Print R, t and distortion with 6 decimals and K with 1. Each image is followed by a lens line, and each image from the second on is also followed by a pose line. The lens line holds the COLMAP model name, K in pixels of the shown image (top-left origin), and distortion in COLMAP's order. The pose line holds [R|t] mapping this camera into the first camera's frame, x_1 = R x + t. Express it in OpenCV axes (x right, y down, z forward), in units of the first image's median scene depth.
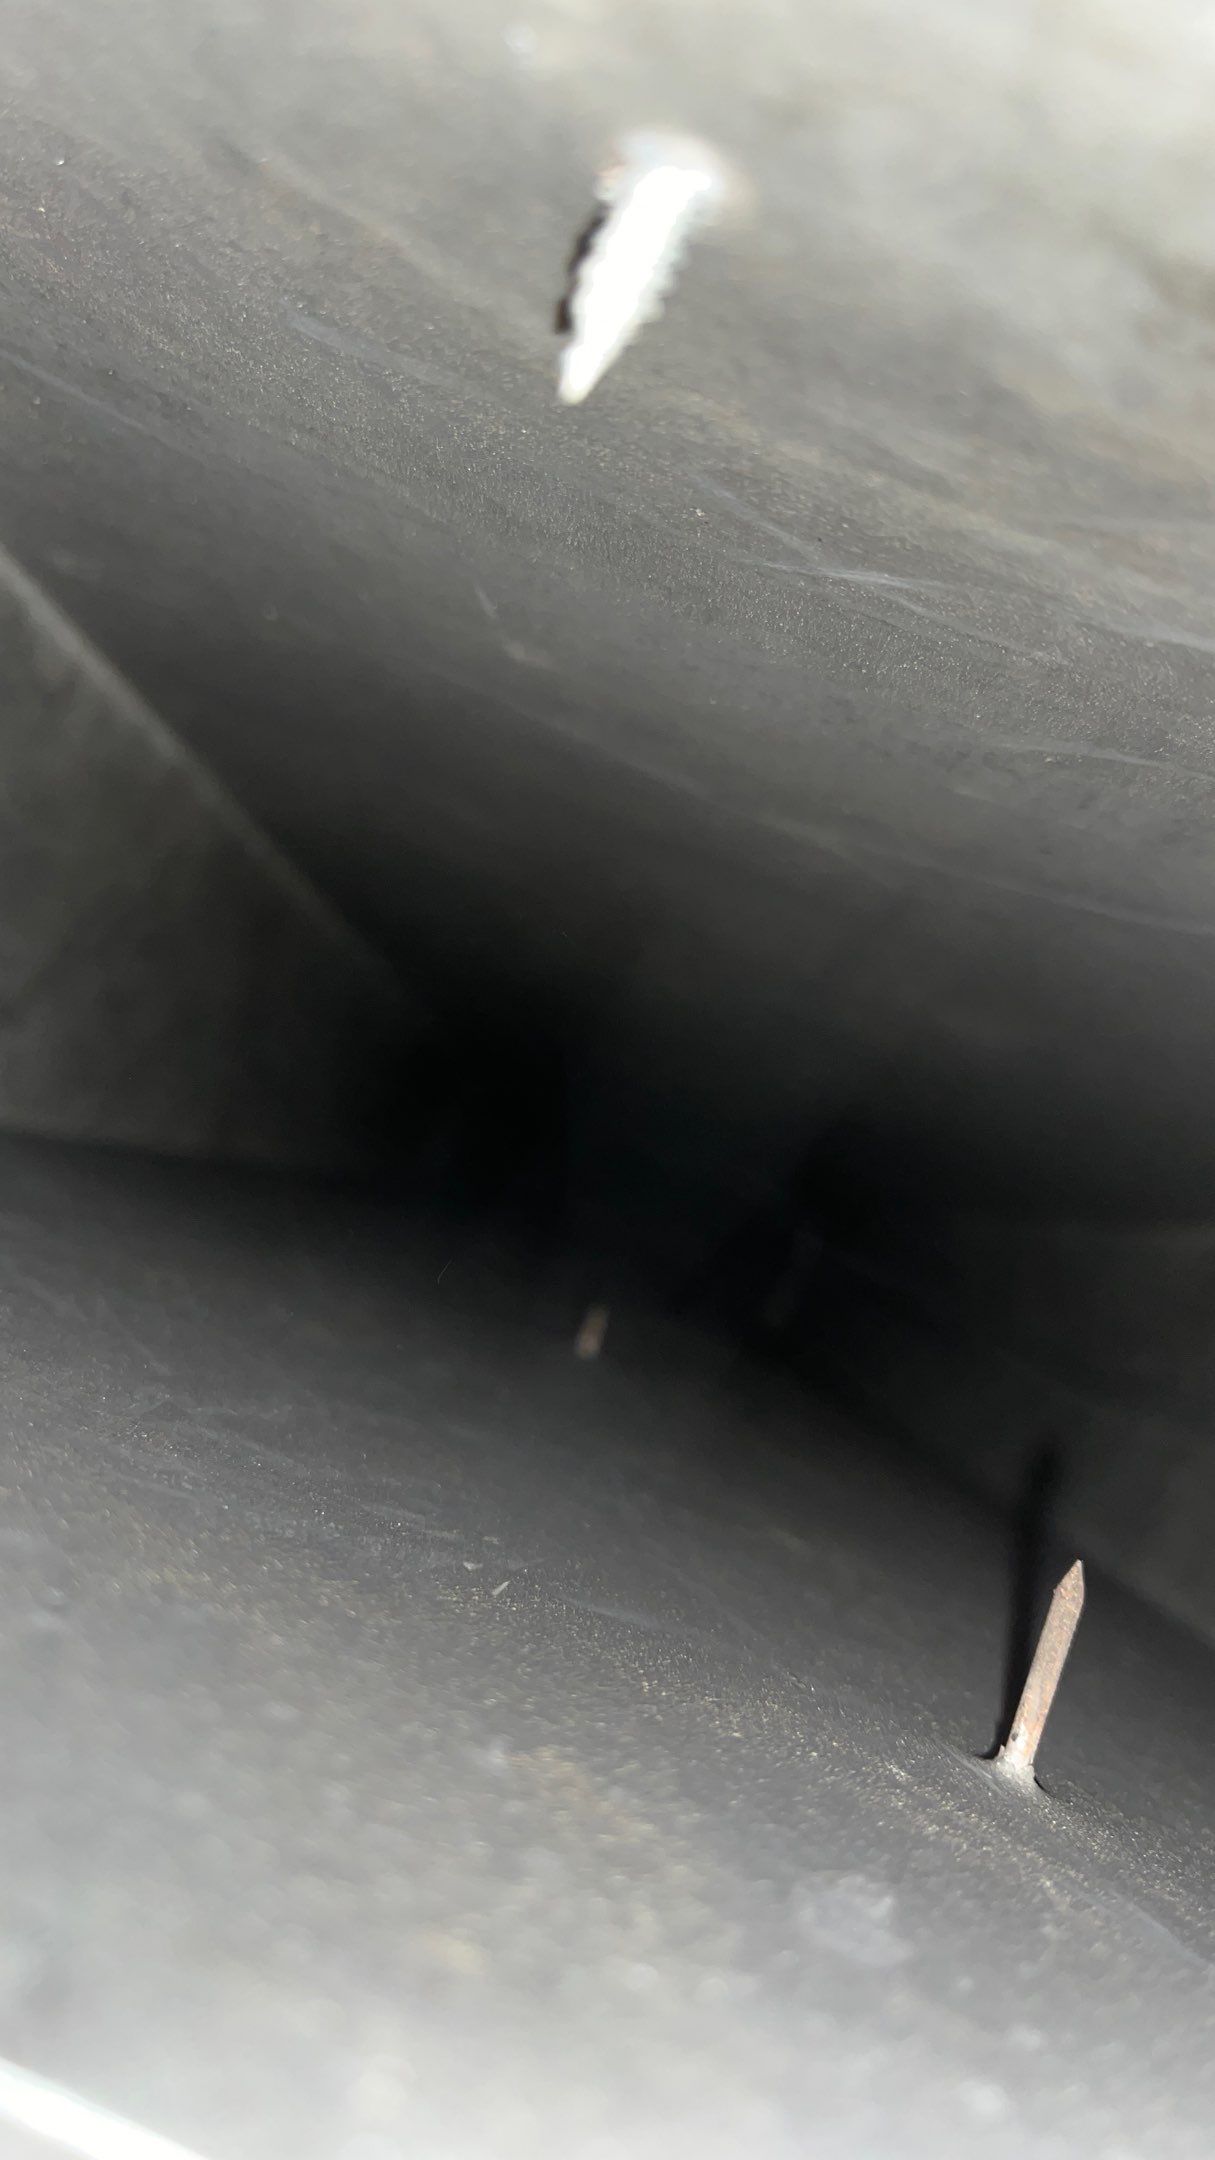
lens RADIAL K [[1598.7, 0, 599.7], [0, 1598.7, 1096.7], [0, 0, 1]] dist [0.011162, 0.000181]
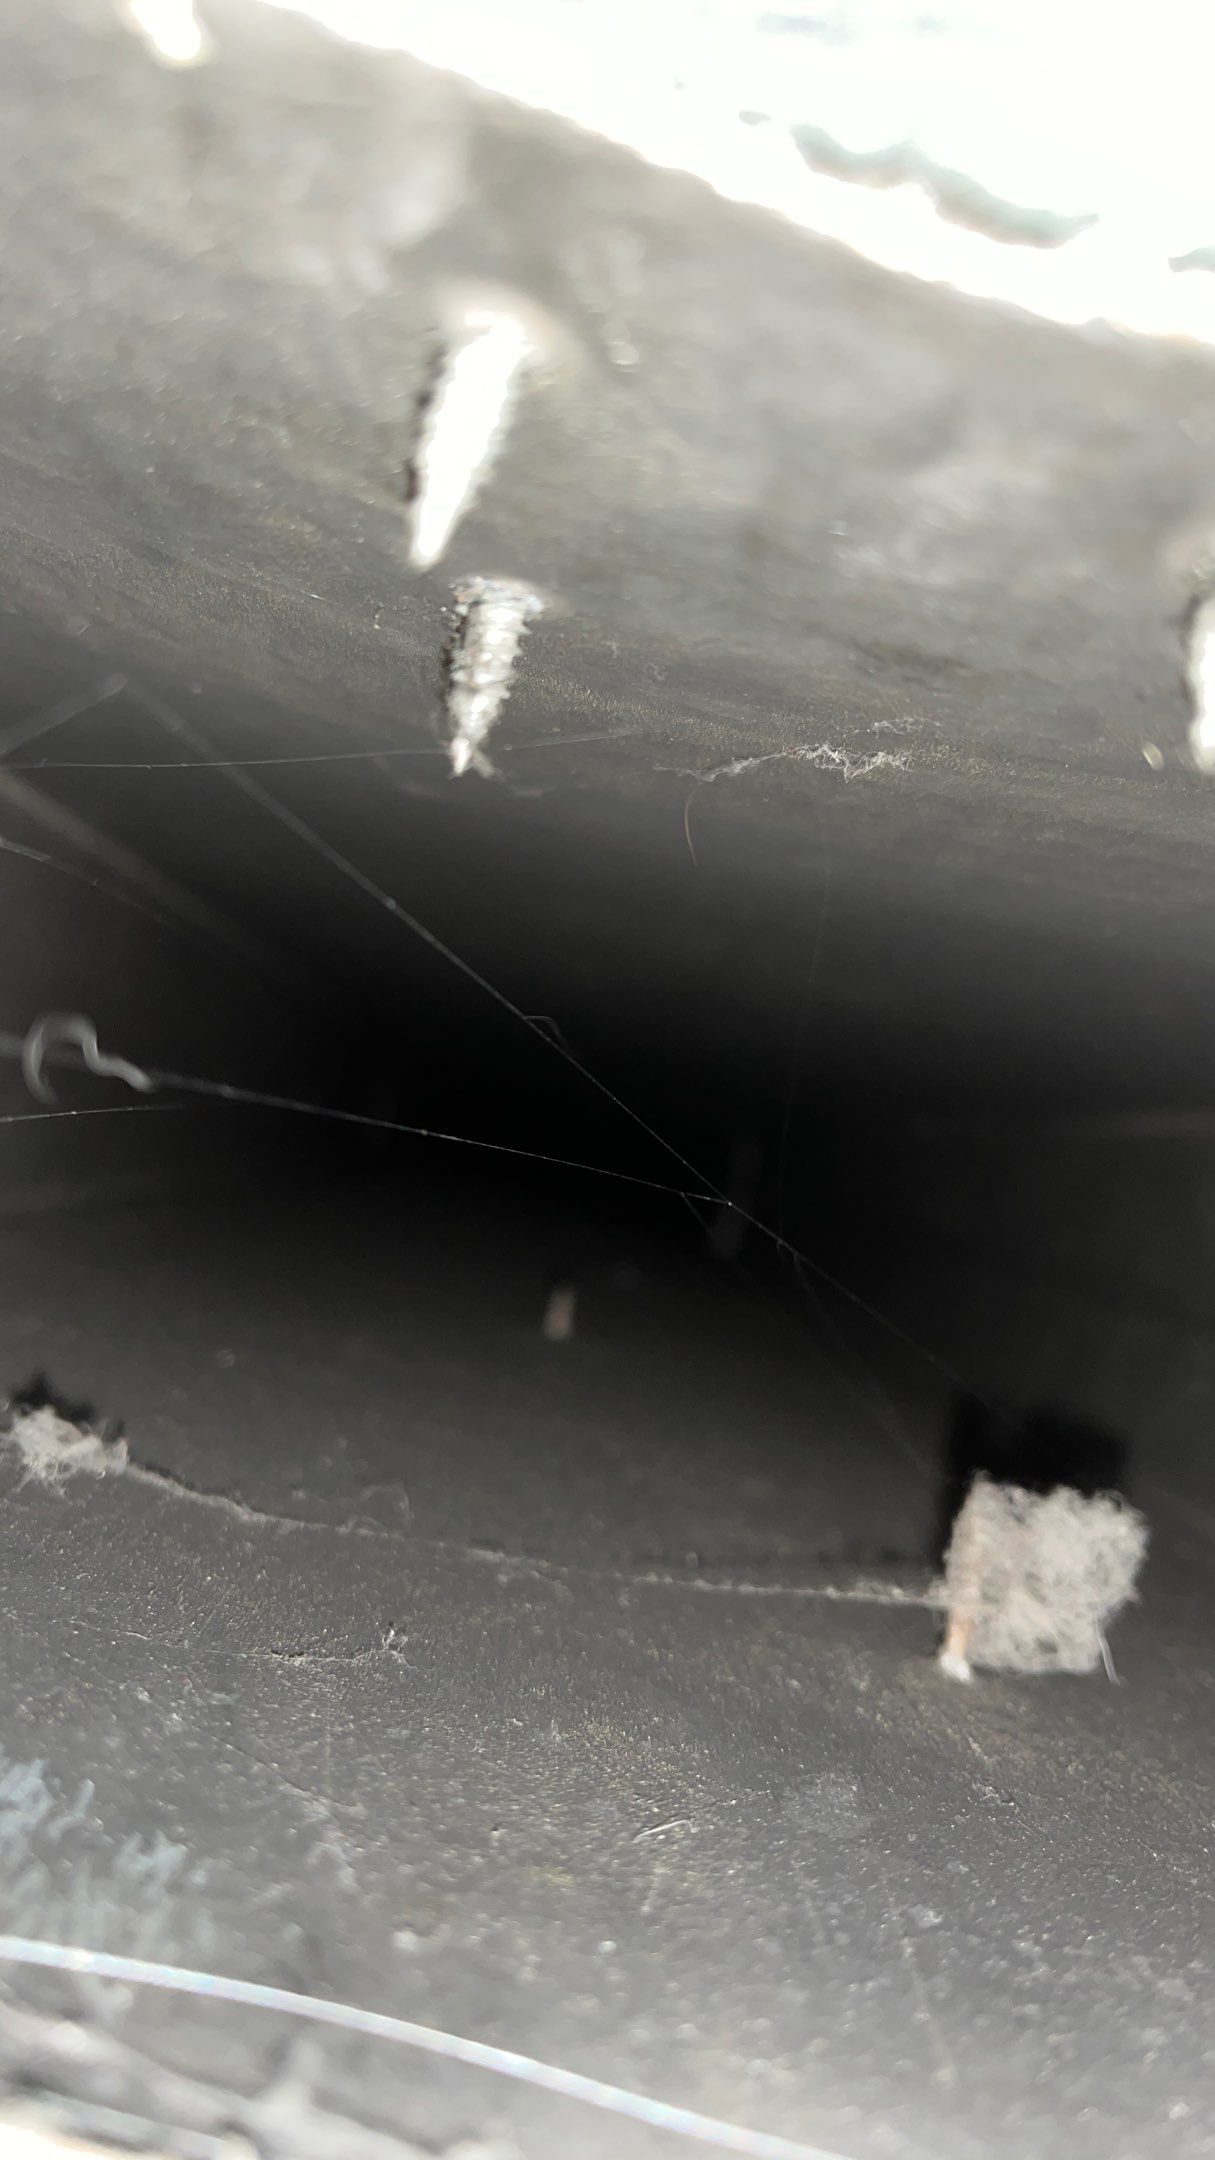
lens RADIAL K [[1598.7, 0, 599.7], [0, 1598.7, 1096.7], [0, 0, 1]] dist [0.011162, 0.000181]
pose [[0.987140, -0.154817, 0.039831, 0.002787], [0.152850, 0.987062, 0.048434, -0.175221], [-0.046814, -0.041722, 0.998032, -0.320803]]
